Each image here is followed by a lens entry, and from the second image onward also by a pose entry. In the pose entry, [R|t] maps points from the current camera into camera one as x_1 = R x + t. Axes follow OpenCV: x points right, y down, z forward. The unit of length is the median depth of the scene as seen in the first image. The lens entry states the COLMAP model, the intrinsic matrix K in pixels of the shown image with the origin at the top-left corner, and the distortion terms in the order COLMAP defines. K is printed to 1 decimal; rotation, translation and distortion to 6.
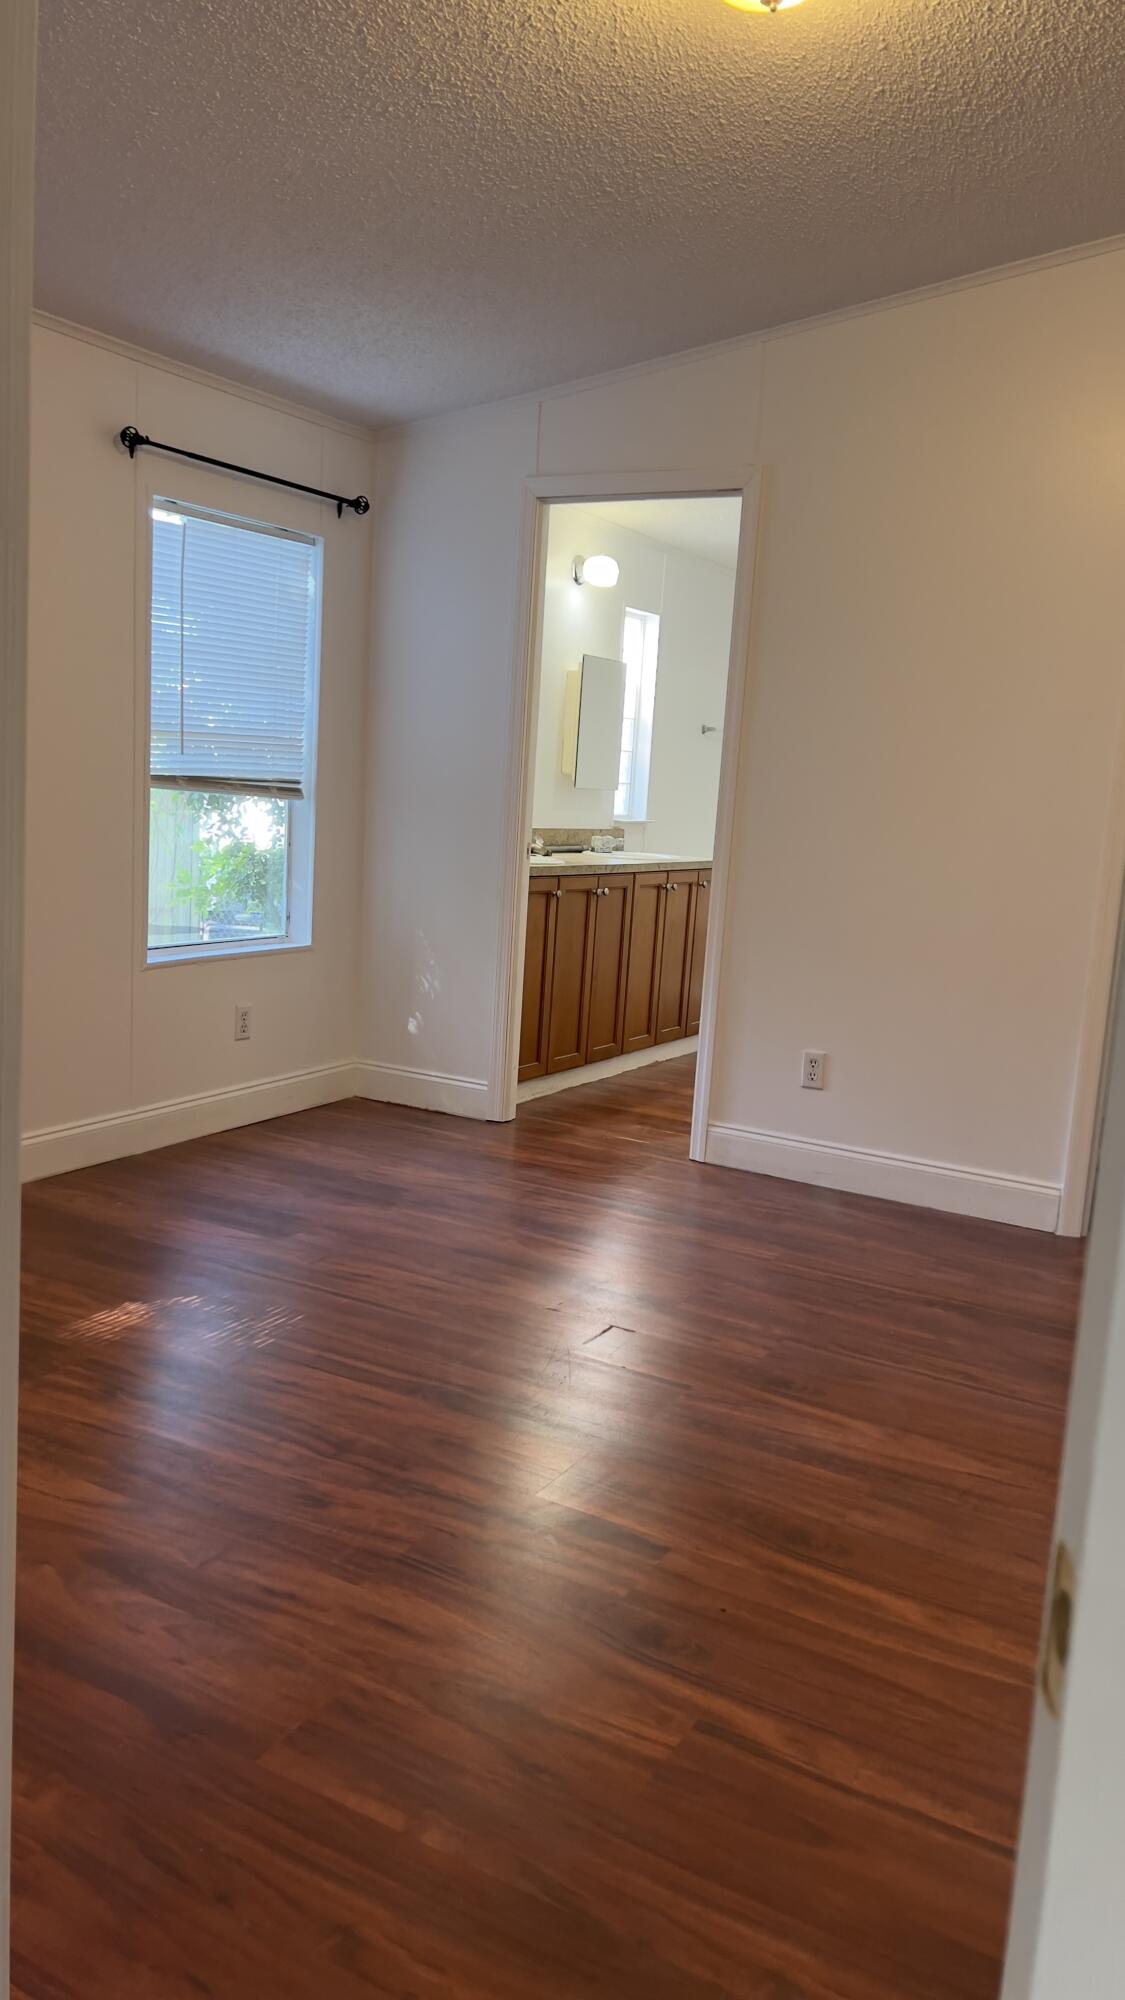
lens RADIAL K [[1495.3, 0, 559.4], [0, 1495.3, 1005.5], [0, 0, 1]] dist [0.050791, -0.037836]
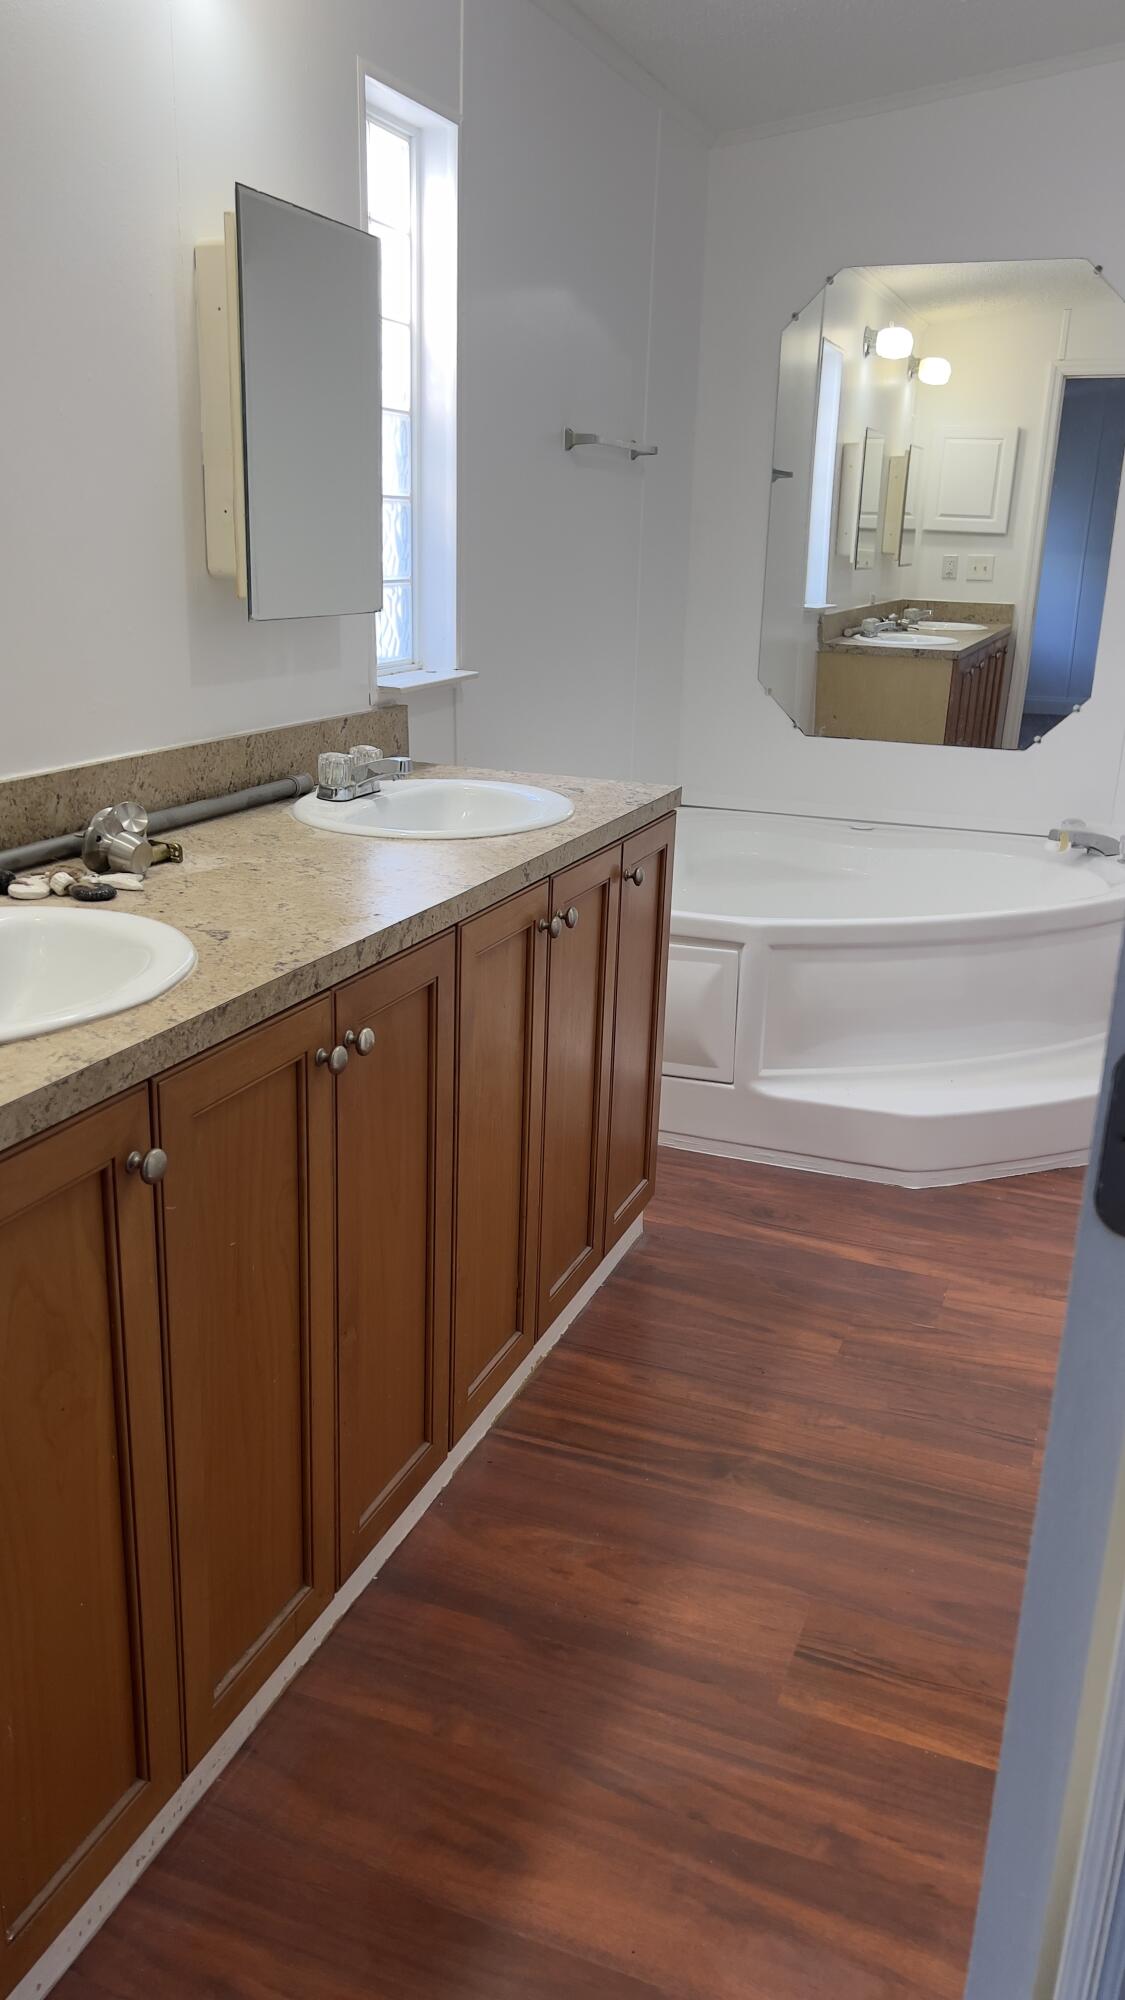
lens RADIAL K [[1495.3, 0, 550.3], [0, 1495.3, 991.7], [0, 0, 1]] dist [0.050791, -0.037836]
pose [[0.988973, -0.074205, 0.128165, 0.034817], [0.053436, 0.985914, 0.158489, -0.145472], [-0.138120, -0.149893, 0.979007, 0.835070]]
